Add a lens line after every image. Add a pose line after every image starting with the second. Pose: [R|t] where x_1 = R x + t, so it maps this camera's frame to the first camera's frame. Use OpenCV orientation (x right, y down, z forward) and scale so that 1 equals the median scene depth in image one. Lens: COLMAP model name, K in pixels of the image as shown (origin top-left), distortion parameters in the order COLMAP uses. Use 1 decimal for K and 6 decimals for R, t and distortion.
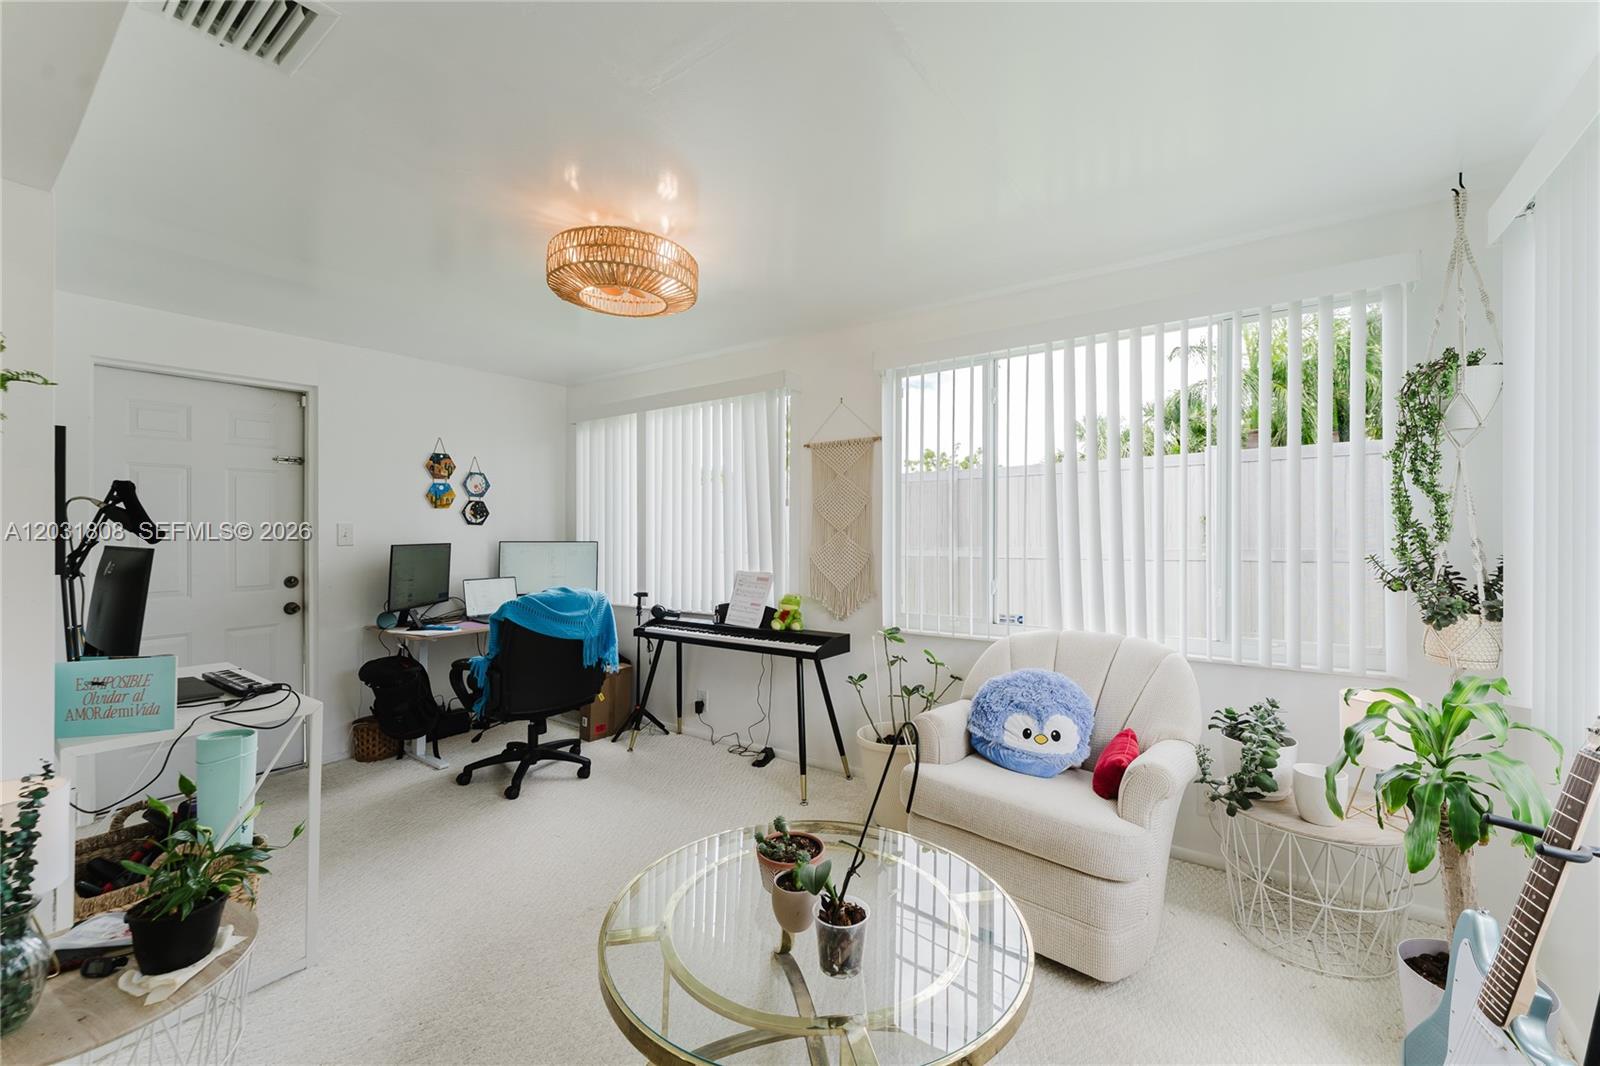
lens RADIAL K [[645.3, 0, 798.4], [0, 645.3, 537.9], [0, 0, 1]] dist [-0.000490, -0.000232]
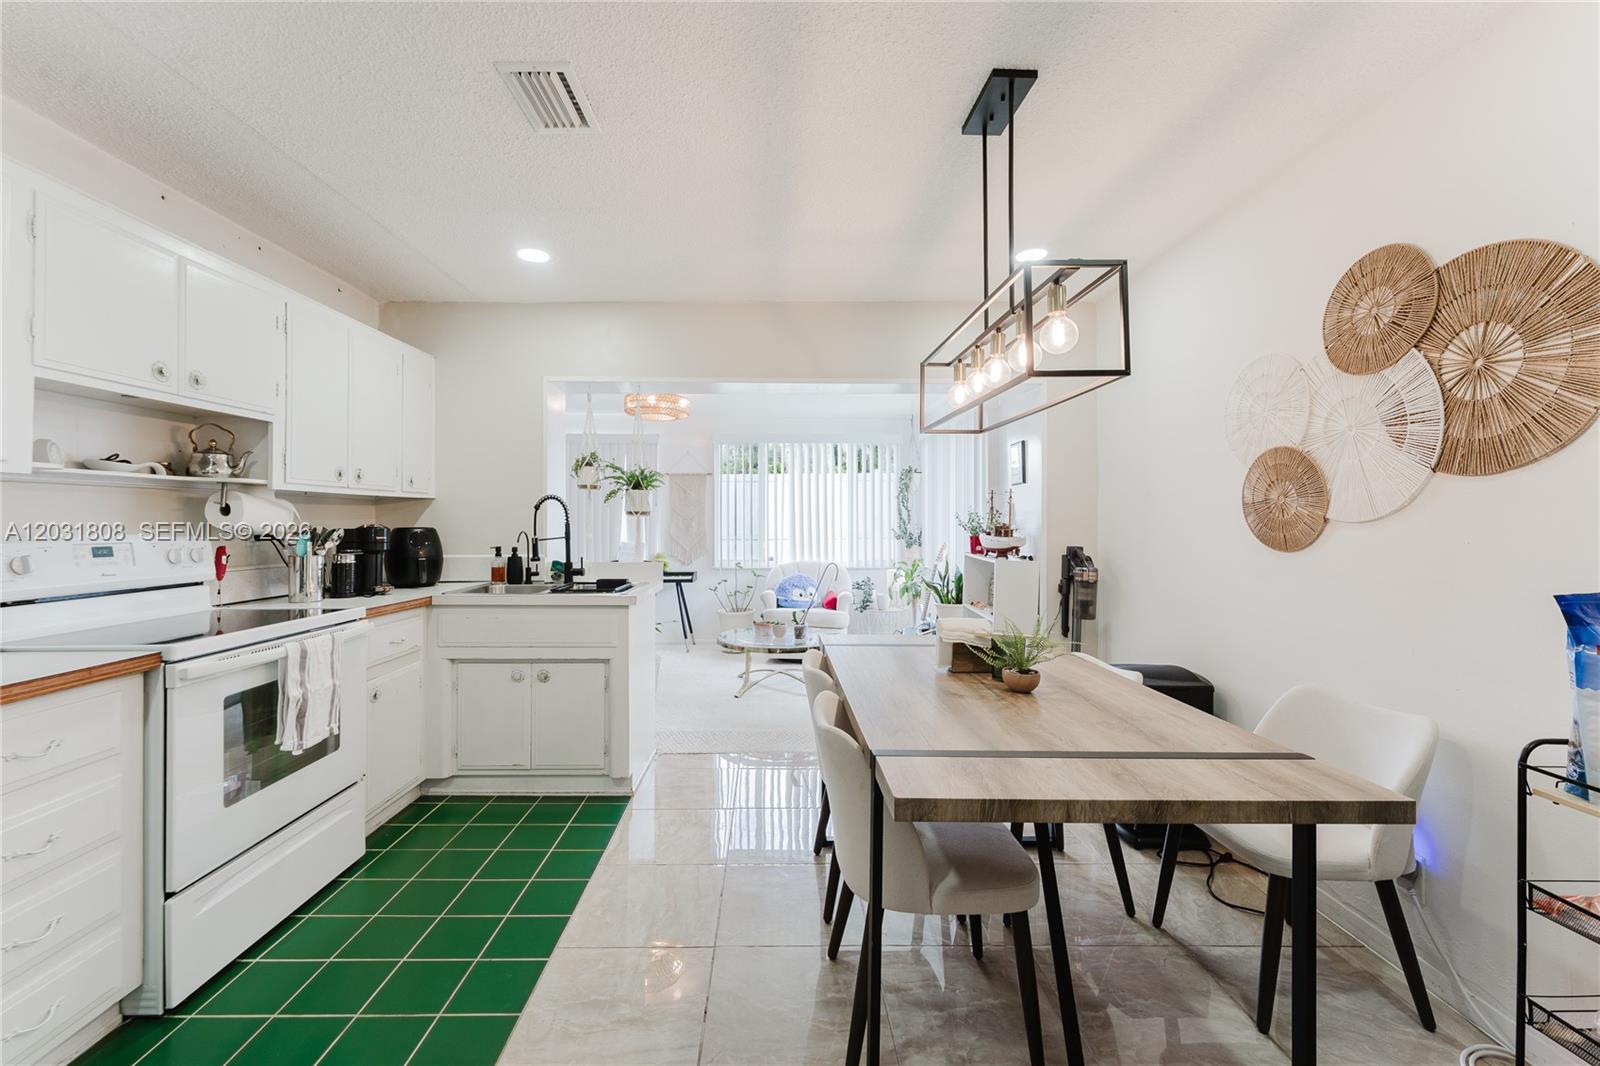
lens RADIAL K [[644.8, 0, 784.4], [0, 644.8, 523.5], [0, 0, 1]] dist [-0.001864, -0.000239]
pose [[0.802837, 0.001036, 0.596198, -0.893963], [0.000802, 0.999996, -0.002819, 0.008036], [-0.596198, 0.002741, 0.802833, -0.767056]]
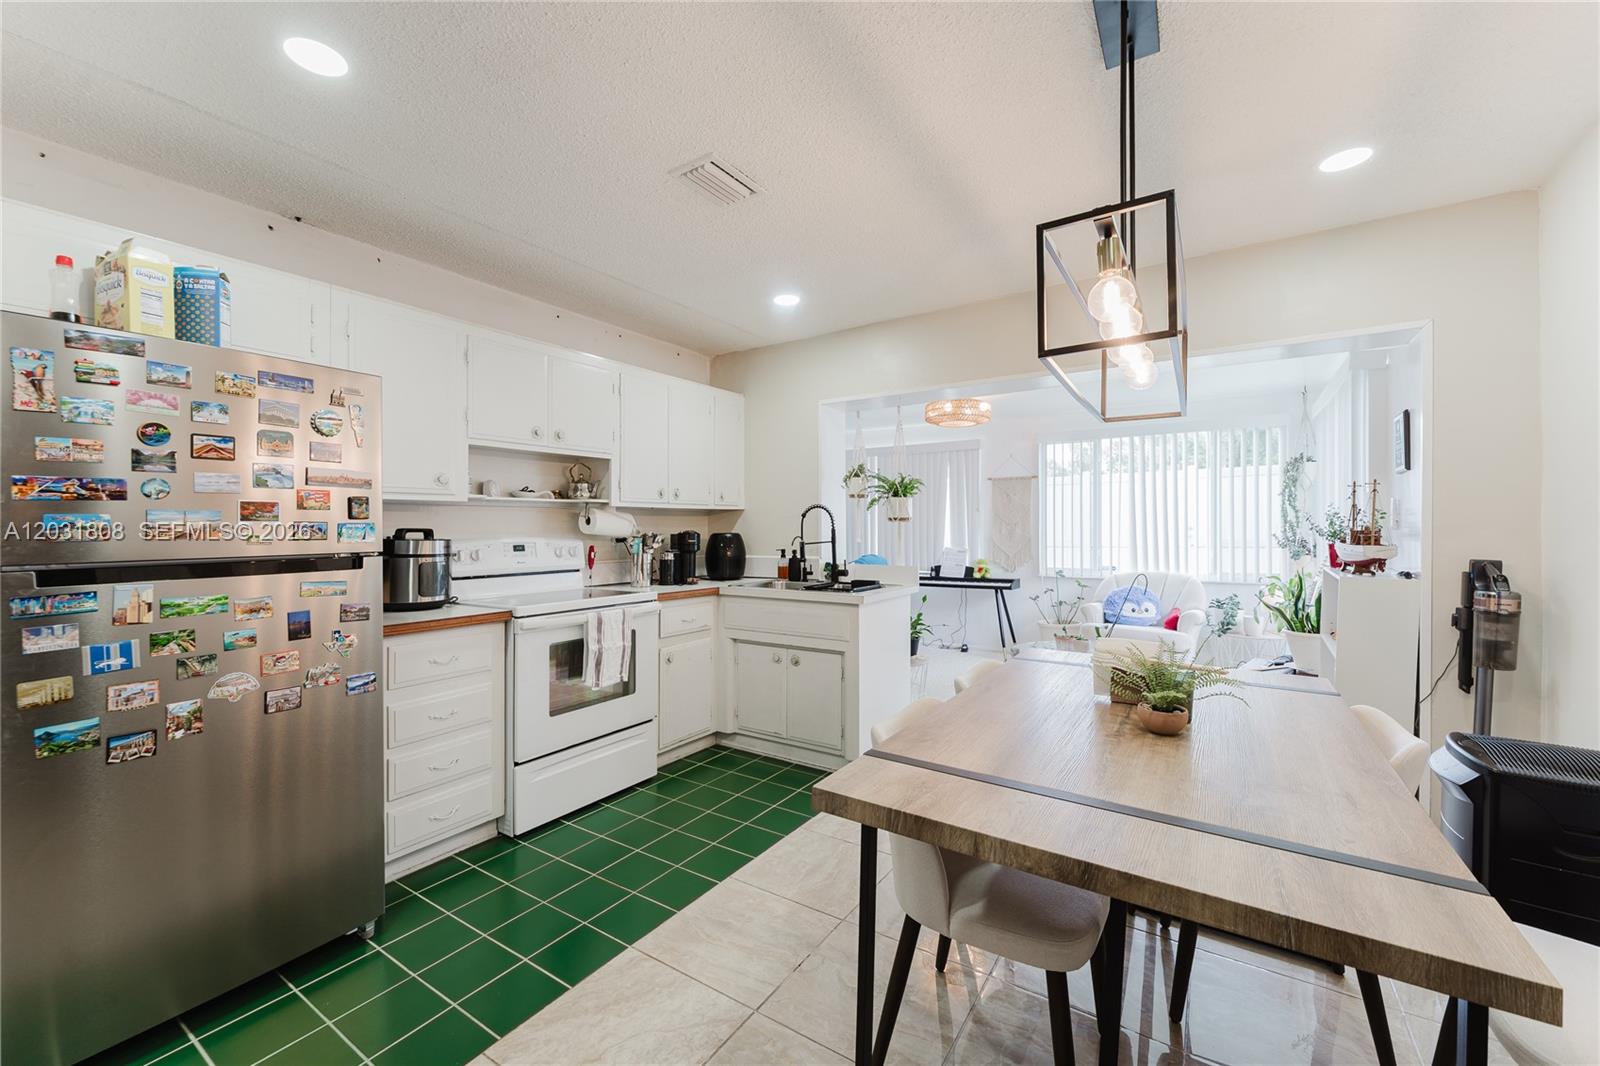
lens RADIAL K [[643.1, 0, 795.0], [0, 643.1, 533.2], [0, 0, 1]] dist [0.000400, -0.000086]
pose [[0.999229, -0.003224, 0.039116, -0.664726], [0.003172, 0.999994, 0.001379, 0.009801], [-0.039120, -0.001254, 0.999234, -0.888091]]
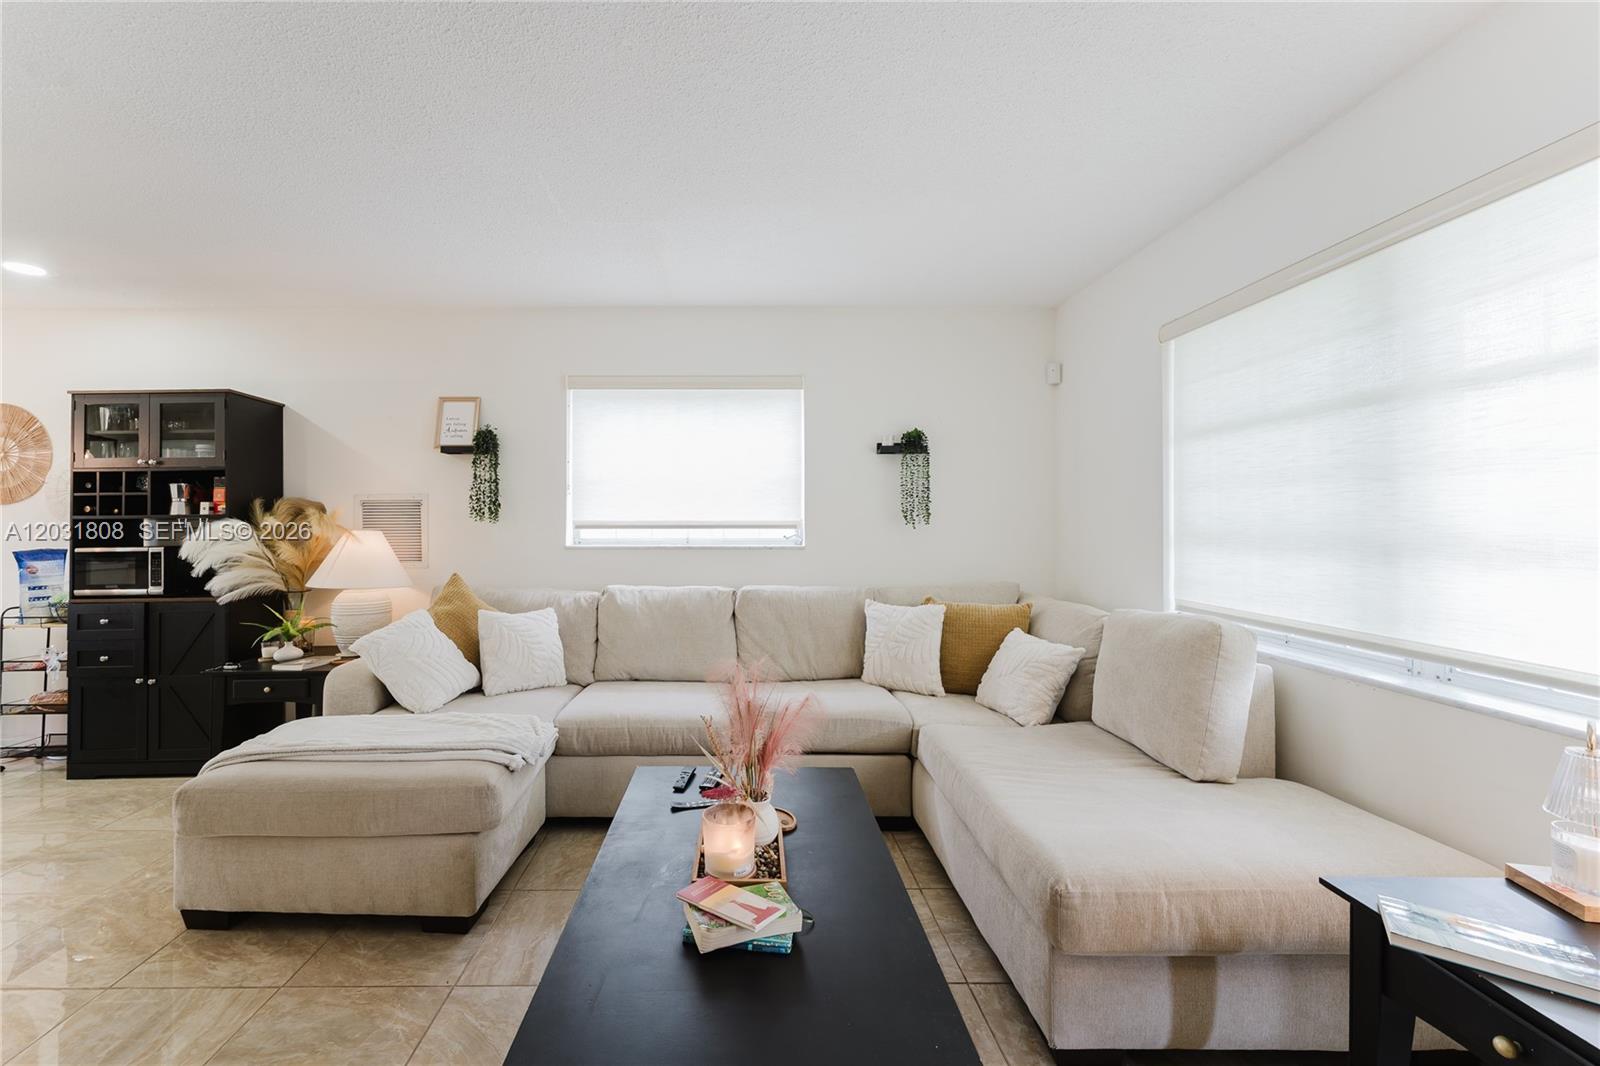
lens RADIAL K [[644.8, 0, 784.4], [0, 644.8, 523.5], [0, 0, 1]] dist [-0.001864, -0.000239]
pose [[-0.593034, 0.006262, 0.805153, -1.867378], [0.010756, 0.999942, 0.000145, 0.017247], [-0.805105, 0.008746, -0.593067, -1.118230]]
